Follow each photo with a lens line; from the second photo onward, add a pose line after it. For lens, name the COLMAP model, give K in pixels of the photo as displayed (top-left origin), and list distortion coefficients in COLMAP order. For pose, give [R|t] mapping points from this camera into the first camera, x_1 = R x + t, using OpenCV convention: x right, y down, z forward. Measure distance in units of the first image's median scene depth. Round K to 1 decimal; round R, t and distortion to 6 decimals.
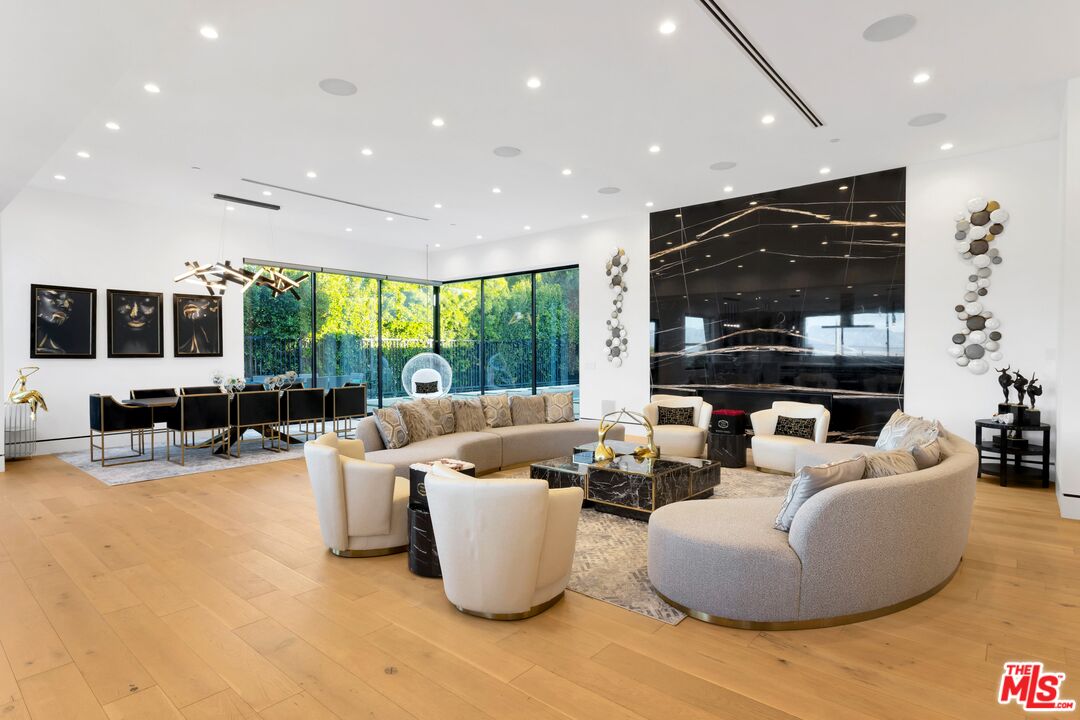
lens RADIAL K [[560.2, 0, 541.6], [0, 560.2, 358.3], [0, 0, 1]] dist [-0.003506, 0.002645]
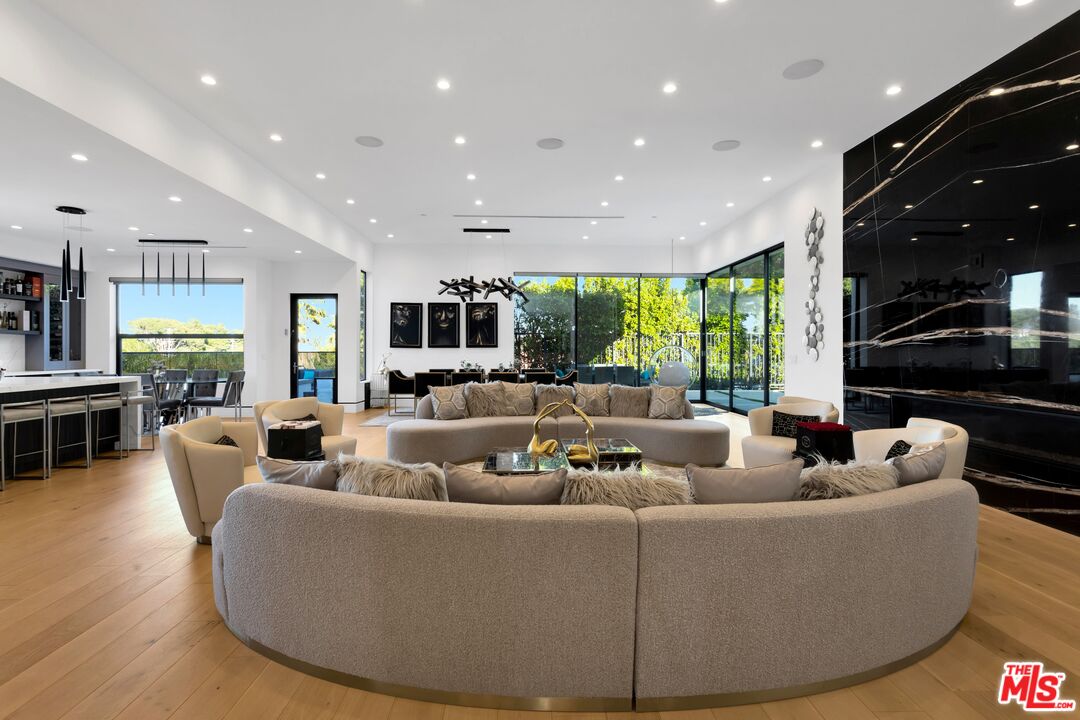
lens RADIAL K [[519.2, 0, 542.1], [0, 519.2, 351.0], [0, 0, 1]] dist [0.006422, 0.000859]
pose [[0.677366, 0.005197, -0.735628, 0.460234], [-0.010815, 0.999937, -0.002893, 0.008677], [0.735566, 0.009916, 0.677380, 0.259354]]
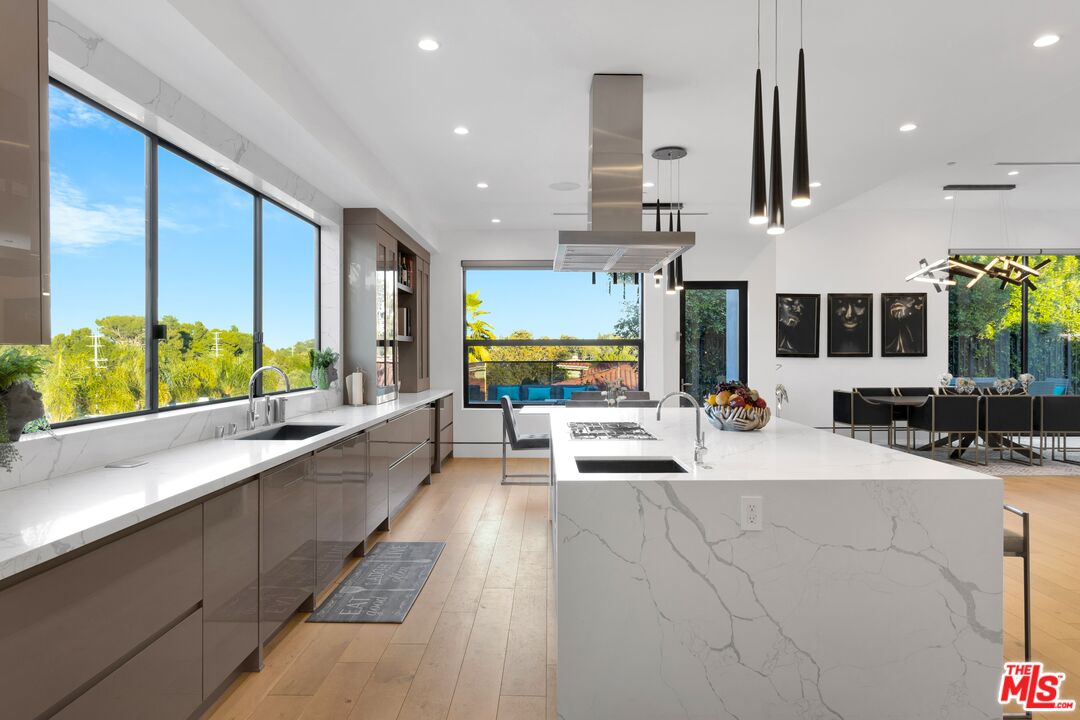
lens RADIAL K [[635.3, 0, 544.7], [0, 635.3, 358.9], [0, 0, 1]] dist [0.000486, 0.000320]
pose [[0.642704, 0.008102, -0.766072, -0.178729], [-0.008427, 0.999958, 0.003505, 0.003140], [0.766069, 0.004203, 0.642745, -0.202736]]
